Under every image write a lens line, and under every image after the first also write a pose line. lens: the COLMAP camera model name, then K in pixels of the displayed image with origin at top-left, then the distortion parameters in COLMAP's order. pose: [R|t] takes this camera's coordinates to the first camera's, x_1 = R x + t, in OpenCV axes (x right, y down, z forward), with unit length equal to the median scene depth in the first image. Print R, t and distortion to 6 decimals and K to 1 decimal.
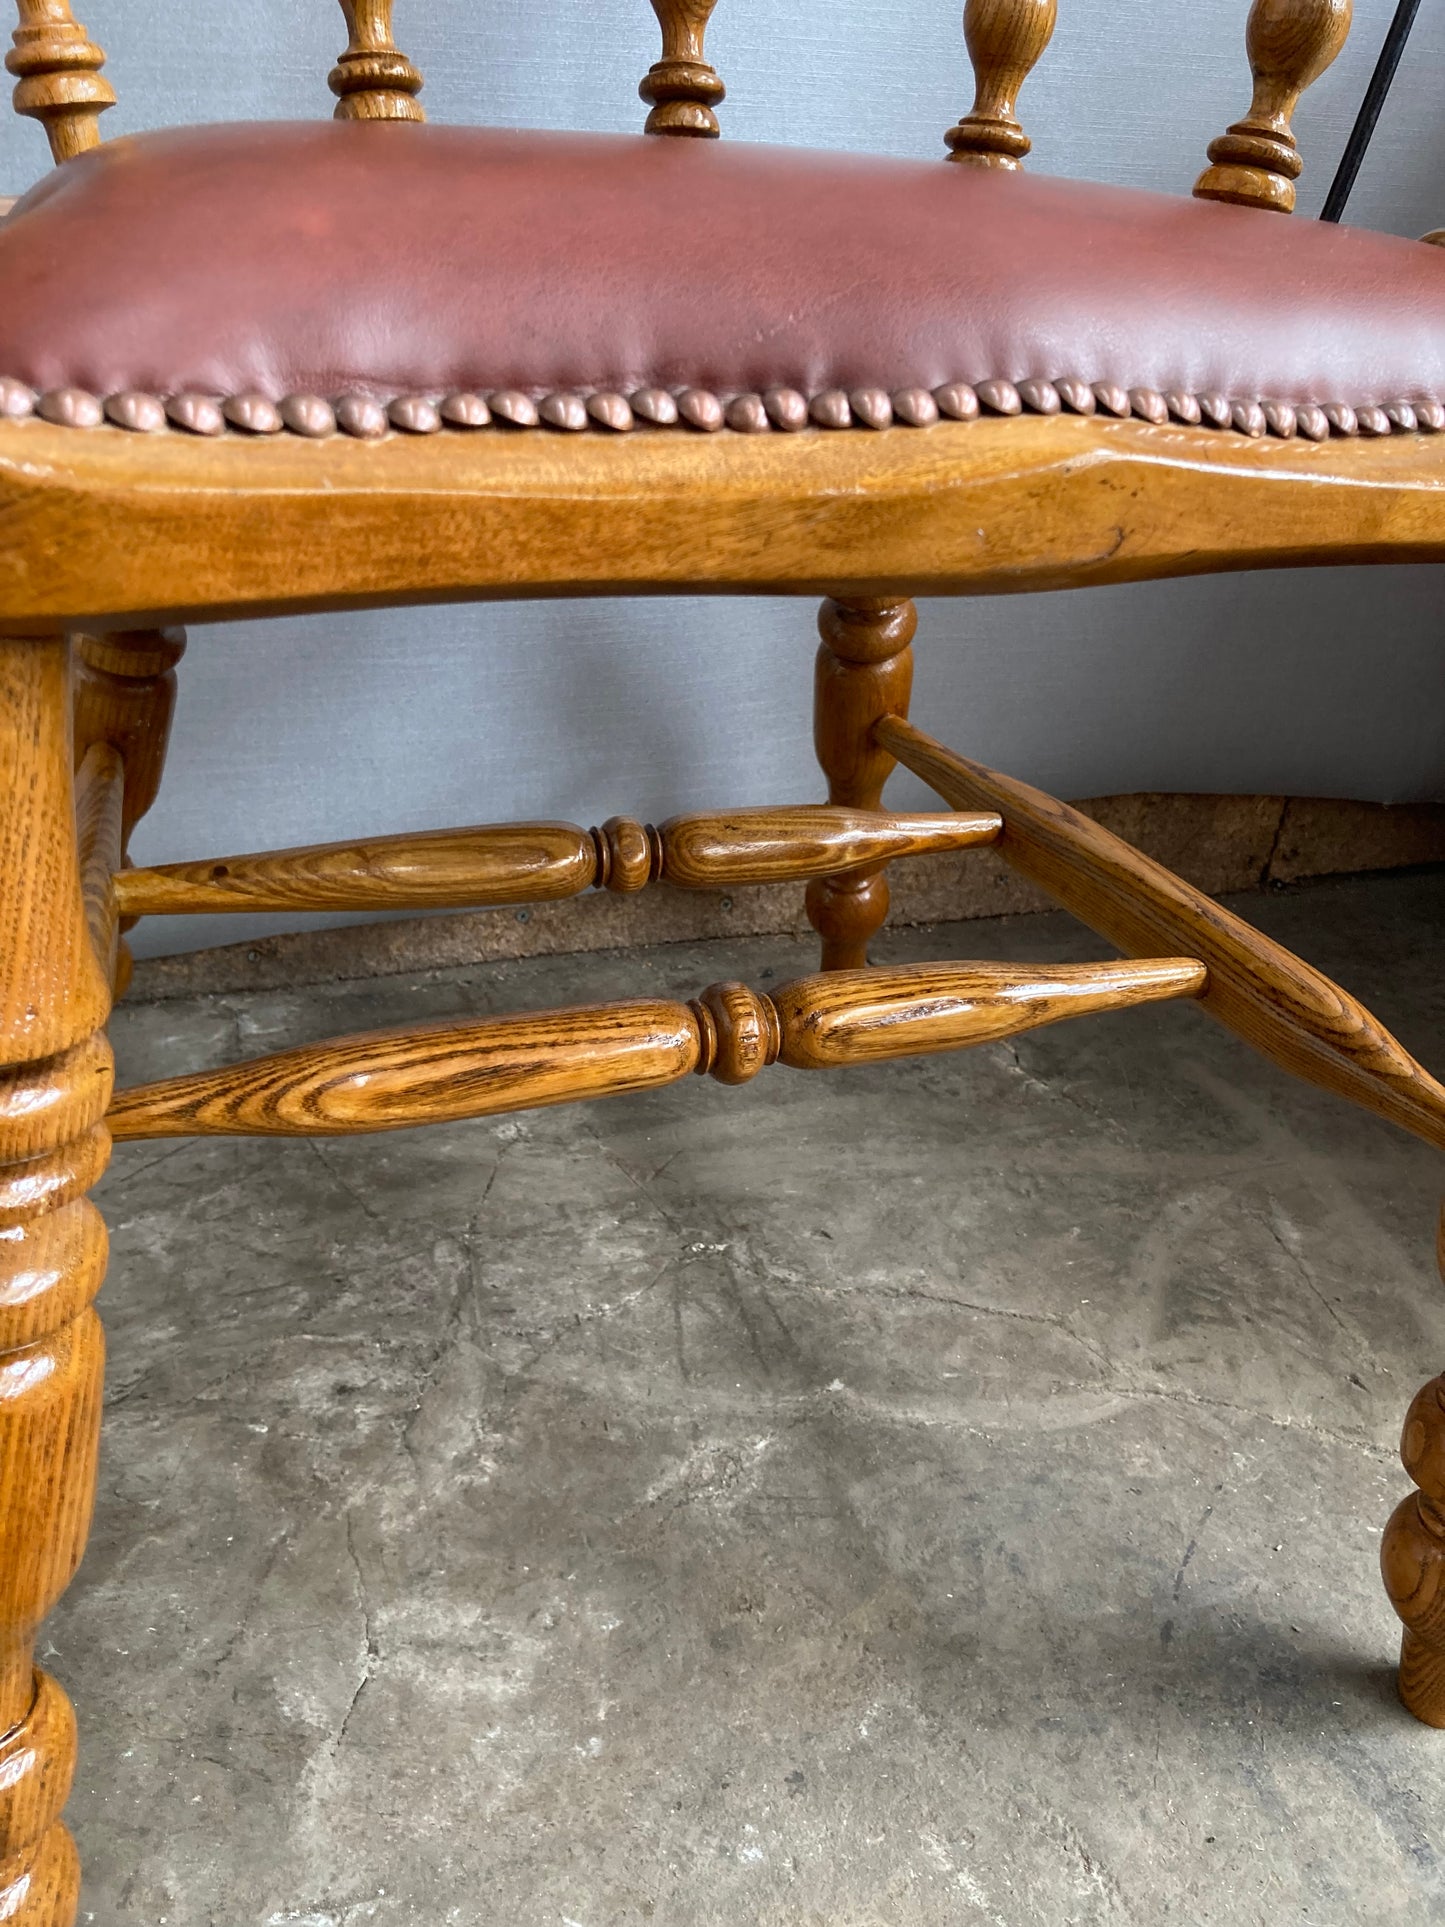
lens RADIAL K [[1604.3, 0, 716.9], [0, 1604.3, 953.8], [0, 0, 1]] dist [0.009056, -0.000587]
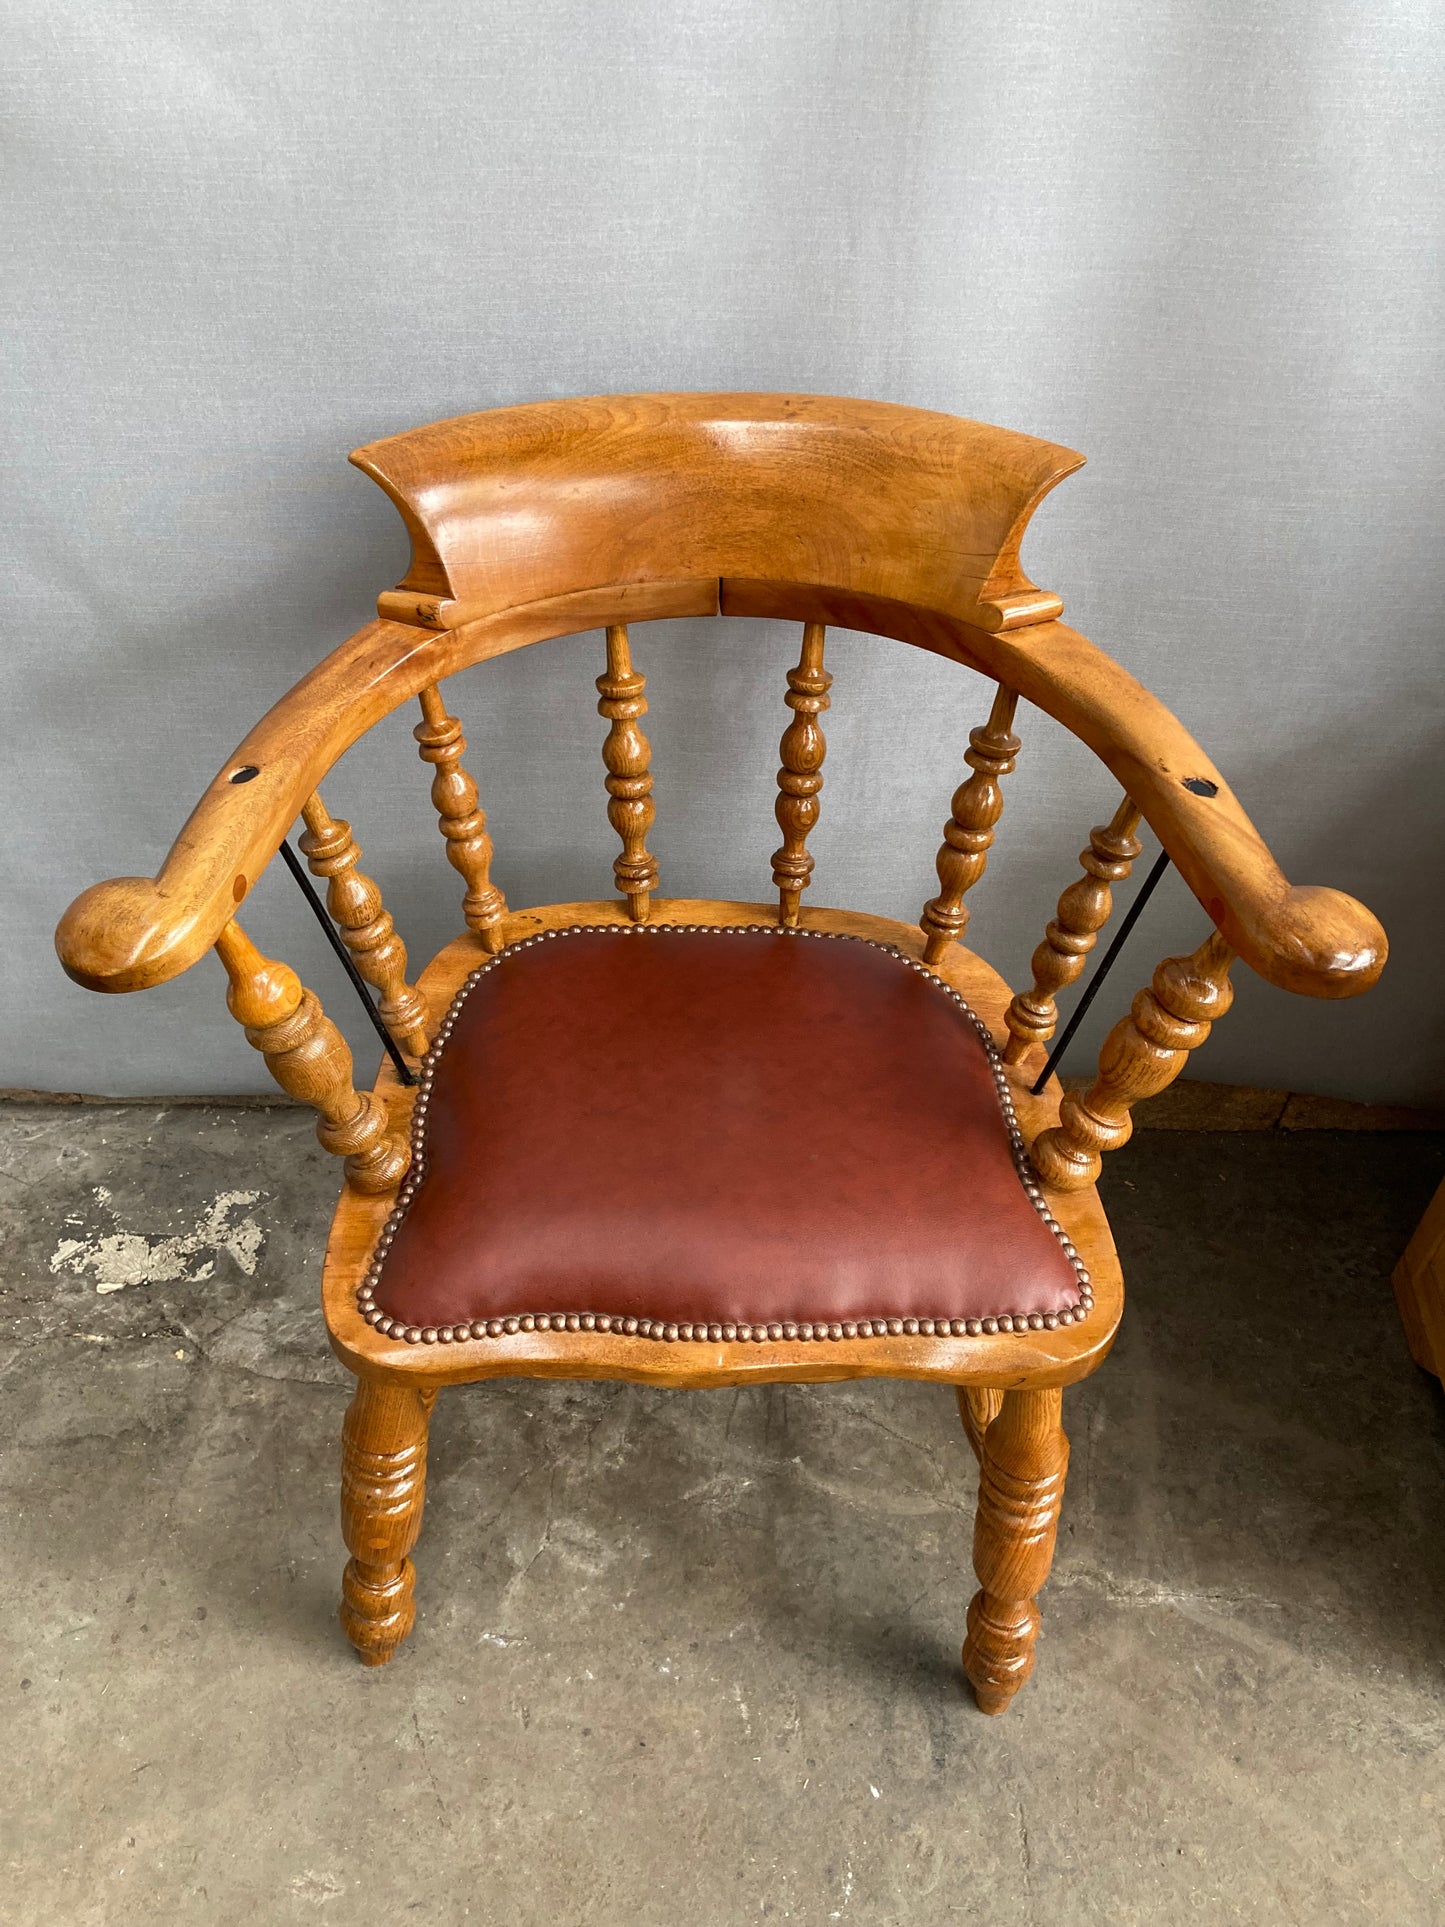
lens RADIAL K [[1604.3, 0, 729.4], [0, 1604.3, 955.2], [0, 0, 1]] dist [0.009056, -0.000587]
pose [[0.937231, 0.202460, -0.283914, 0.467776], [-0.127598, 0.956839, 0.261109, -0.909994], [0.324525, -0.208493, 0.922613, -0.809159]]
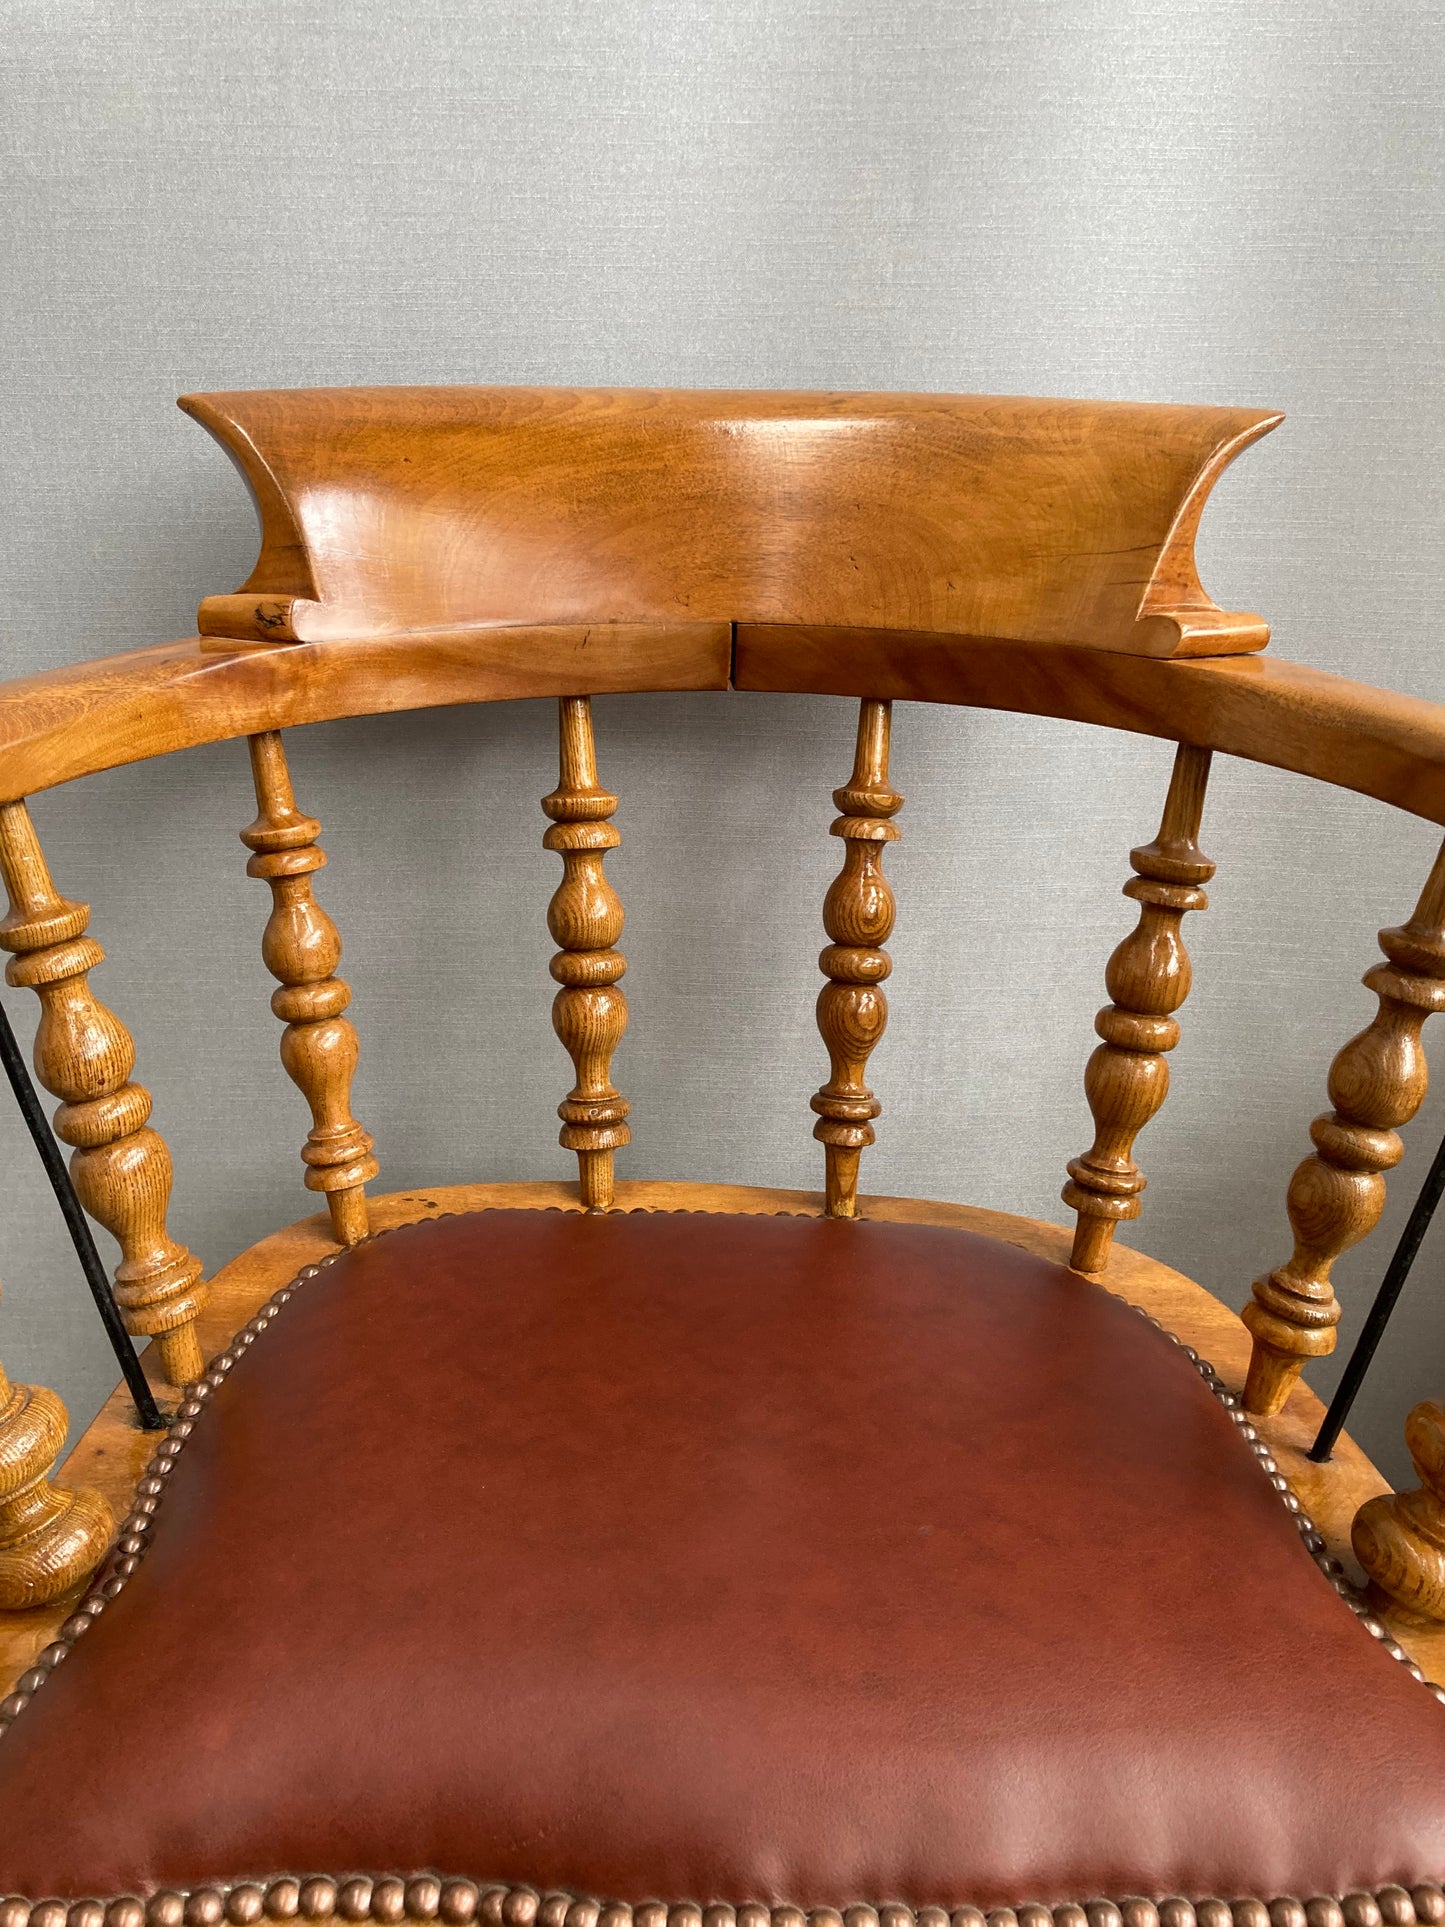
lens RADIAL K [[1604.3, 0, 719.6], [0, 1604.3, 933.0], [0, 0, 1]] dist [0.009056, -0.000587]
pose [[0.935086, 0.072683, -0.346888, 0.291587], [-0.132860, 0.979260, -0.152962, -0.463273], [0.328576, 0.189120, 0.925349, -0.162918]]
